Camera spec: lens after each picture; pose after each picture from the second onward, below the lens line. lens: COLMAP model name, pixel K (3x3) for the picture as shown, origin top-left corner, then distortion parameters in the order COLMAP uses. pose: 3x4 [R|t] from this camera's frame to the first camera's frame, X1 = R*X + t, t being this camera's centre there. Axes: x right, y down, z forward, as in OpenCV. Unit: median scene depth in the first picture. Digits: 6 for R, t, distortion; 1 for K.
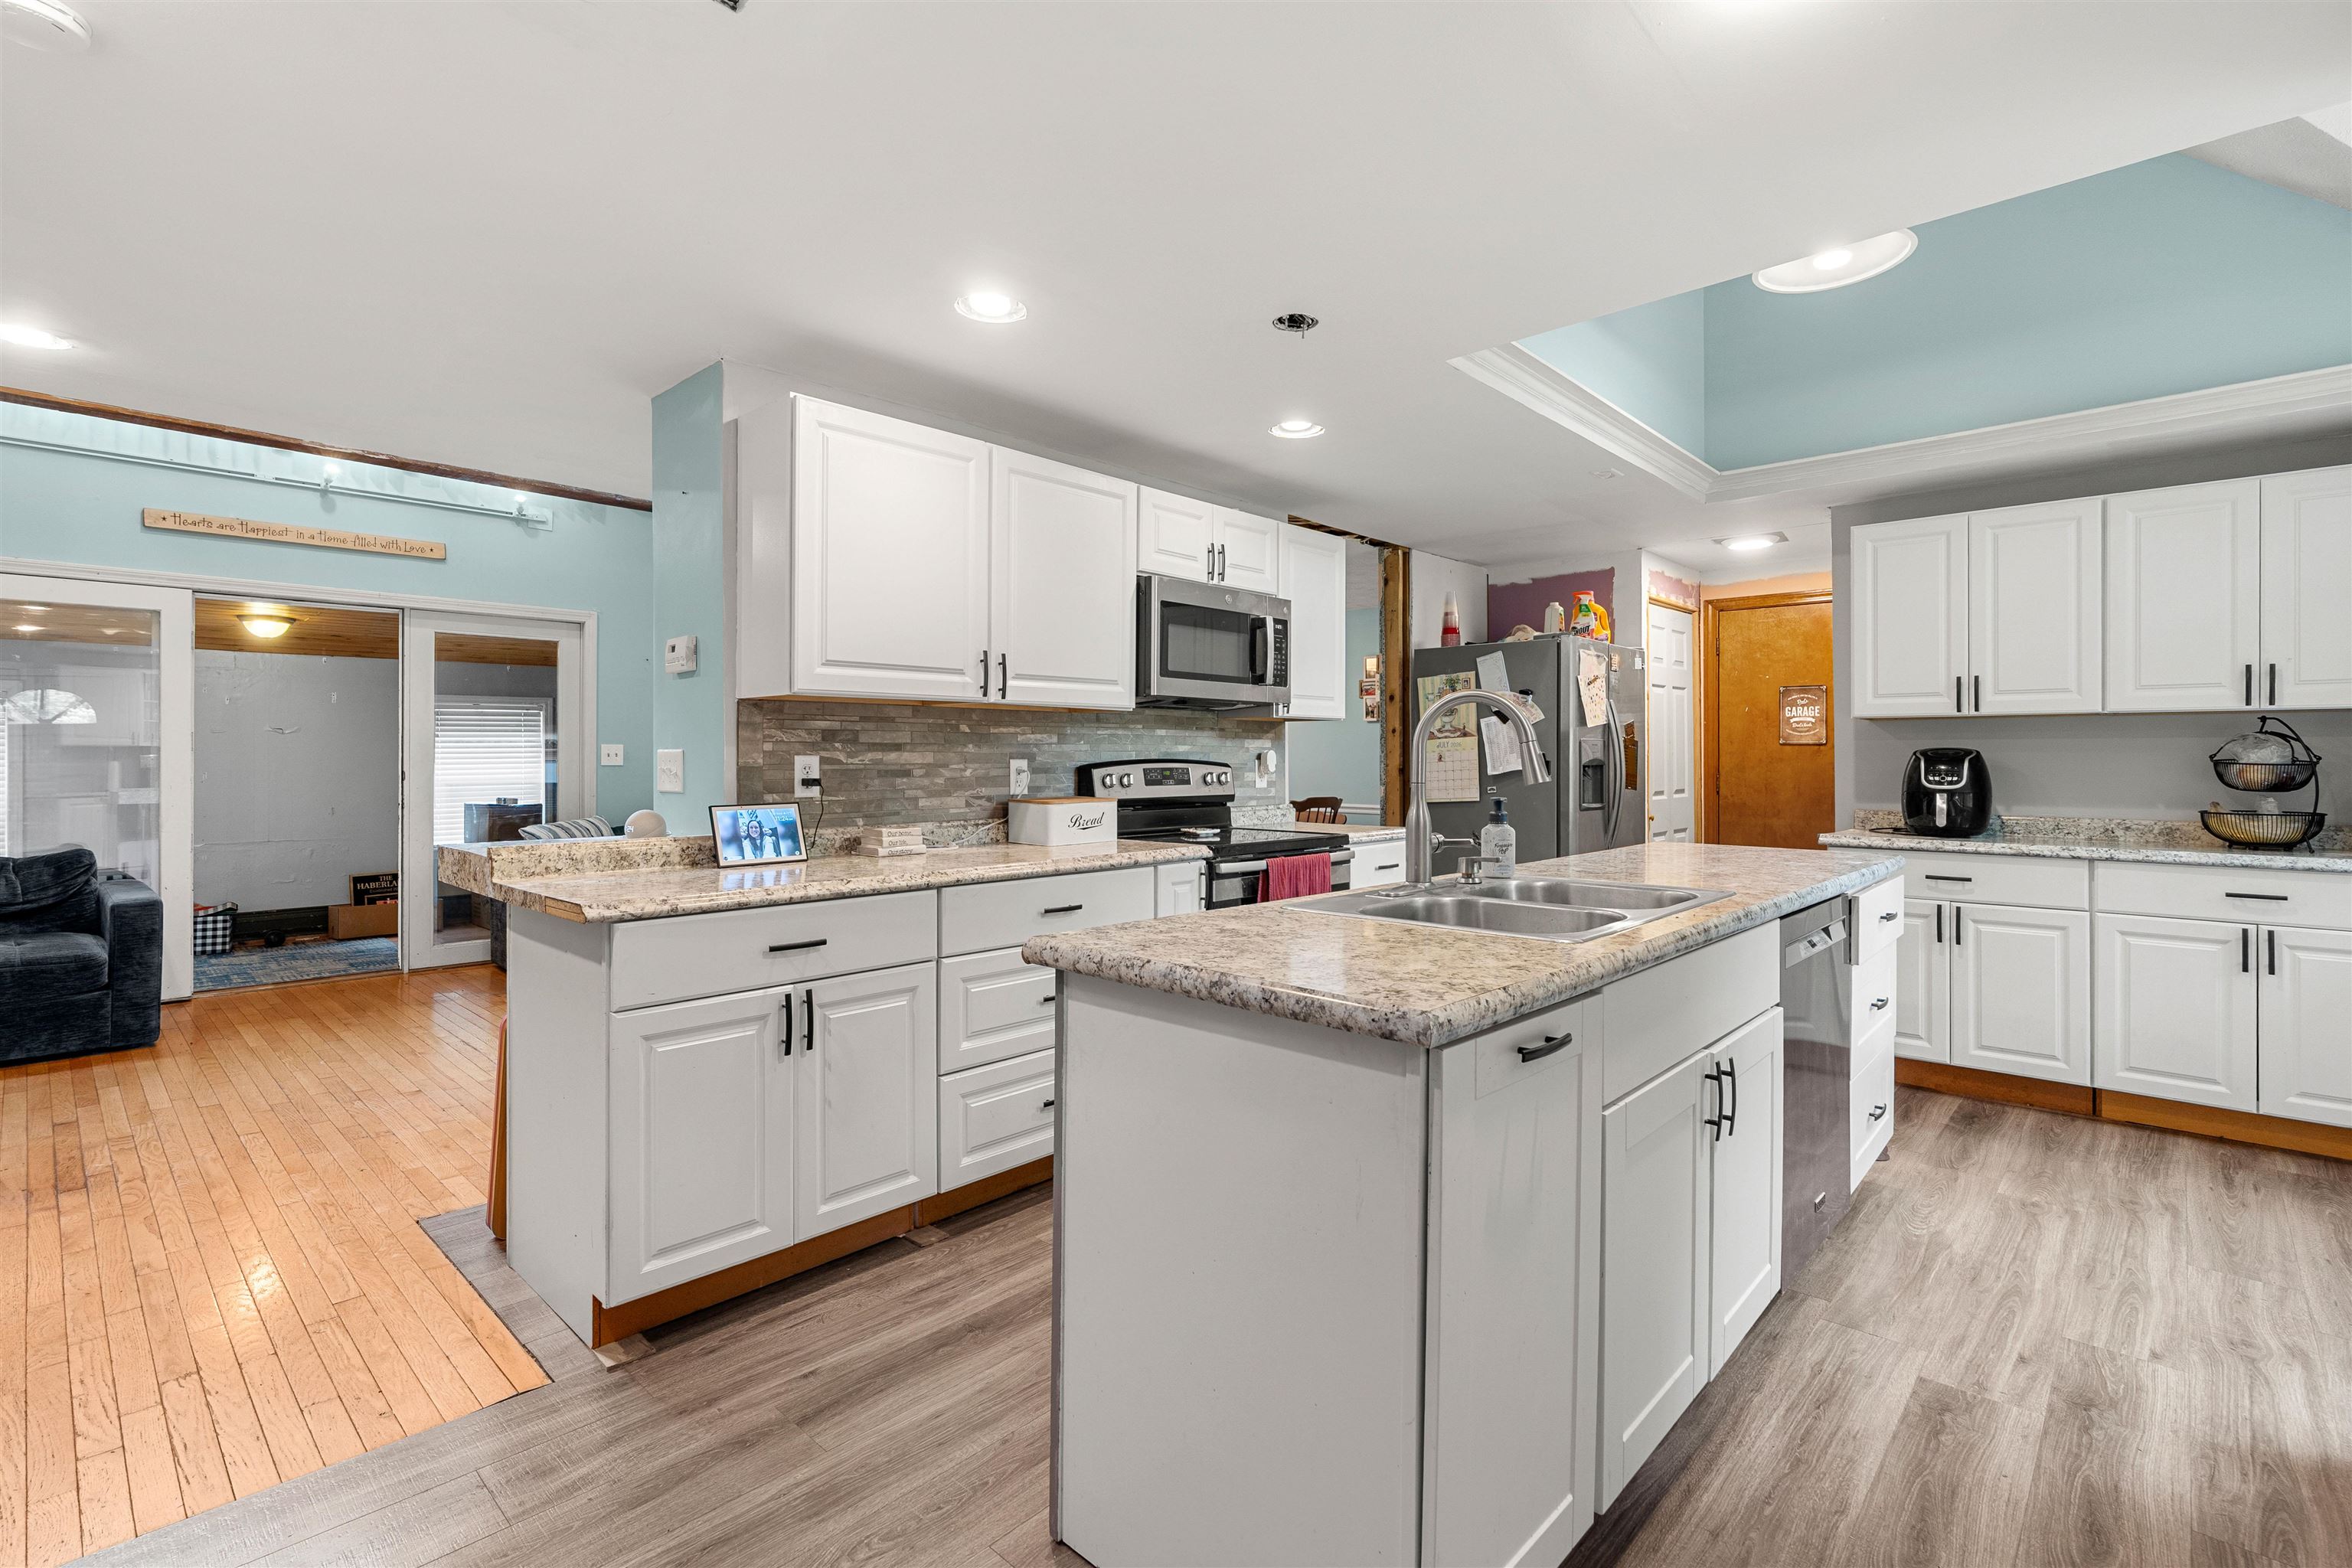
lens RADIAL K [[1073.1, 0, 1170.8], [0, 1073.1, 760.7], [0, 0, 1]] dist [-0.004938, 0.000635]
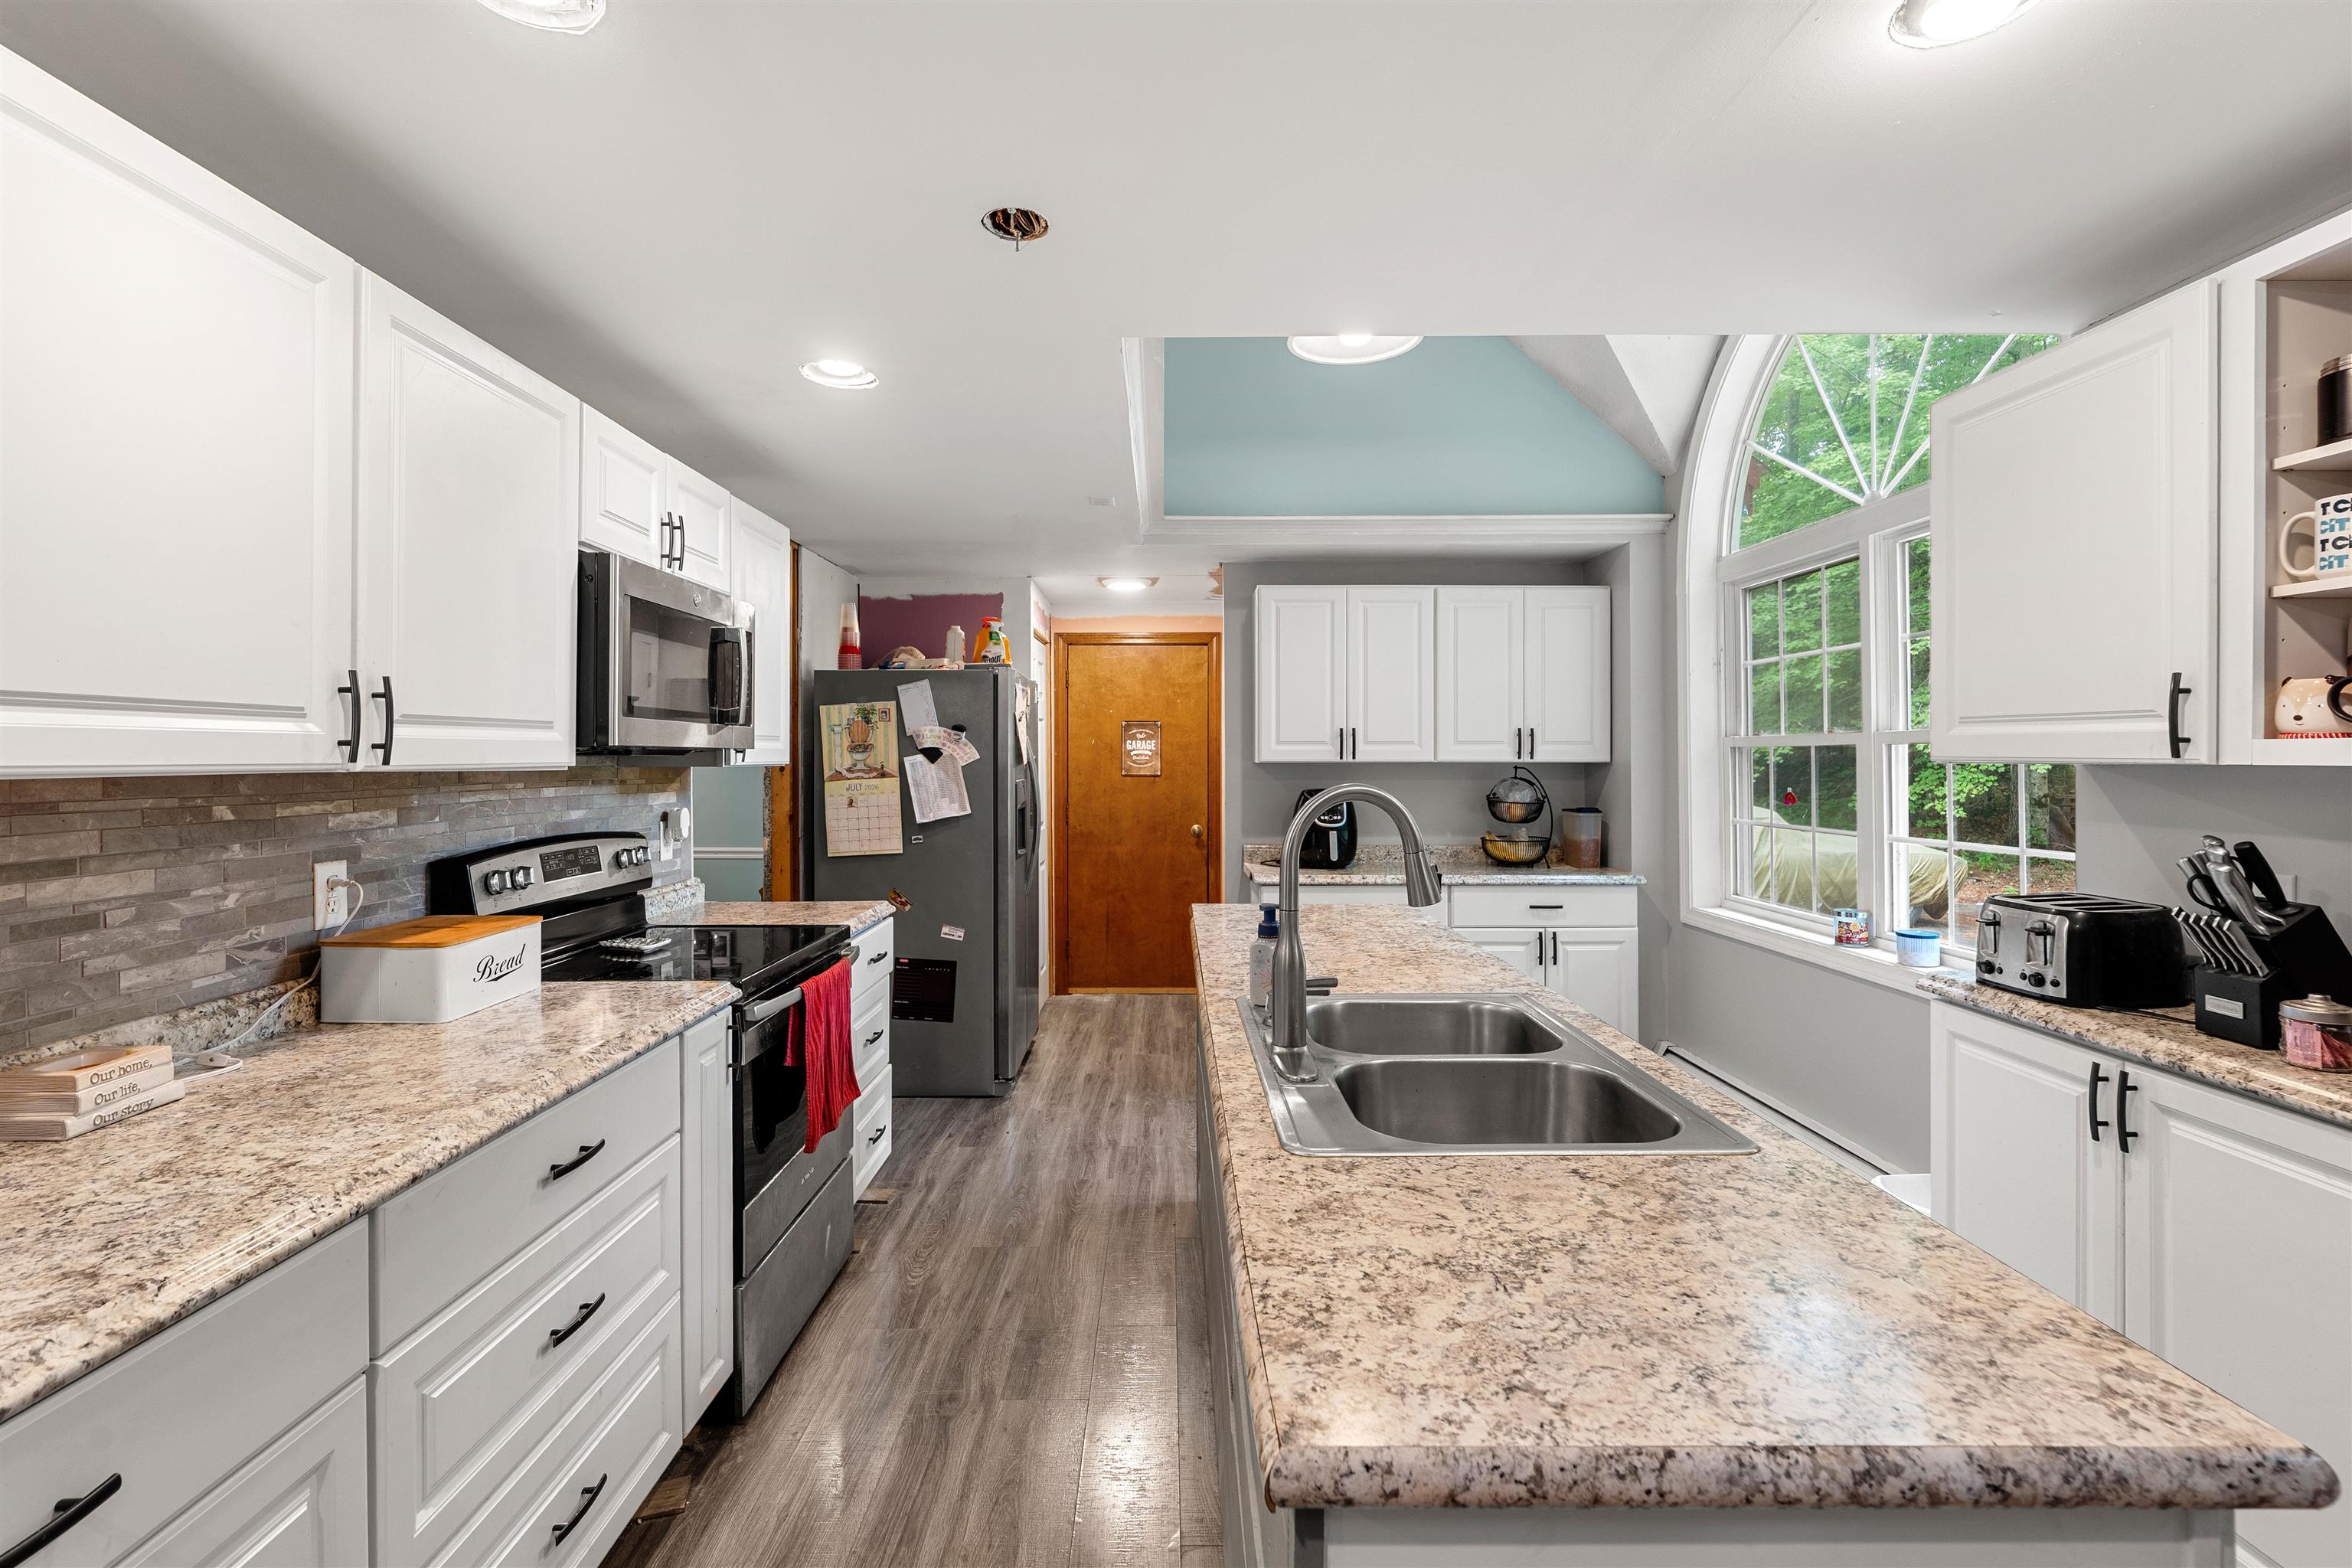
lens RADIAL K [[1073.1, 0, 1170.8], [0, 1073.1, 760.7], [0, 0, 1]] dist [-0.004938, 0.000635]
pose [[0.723549, -0.003992, 0.690261, -0.206314], [0.004035, 0.999991, 0.001554, -0.050815], [-0.690261, 0.001661, 0.723559, 0.321430]]
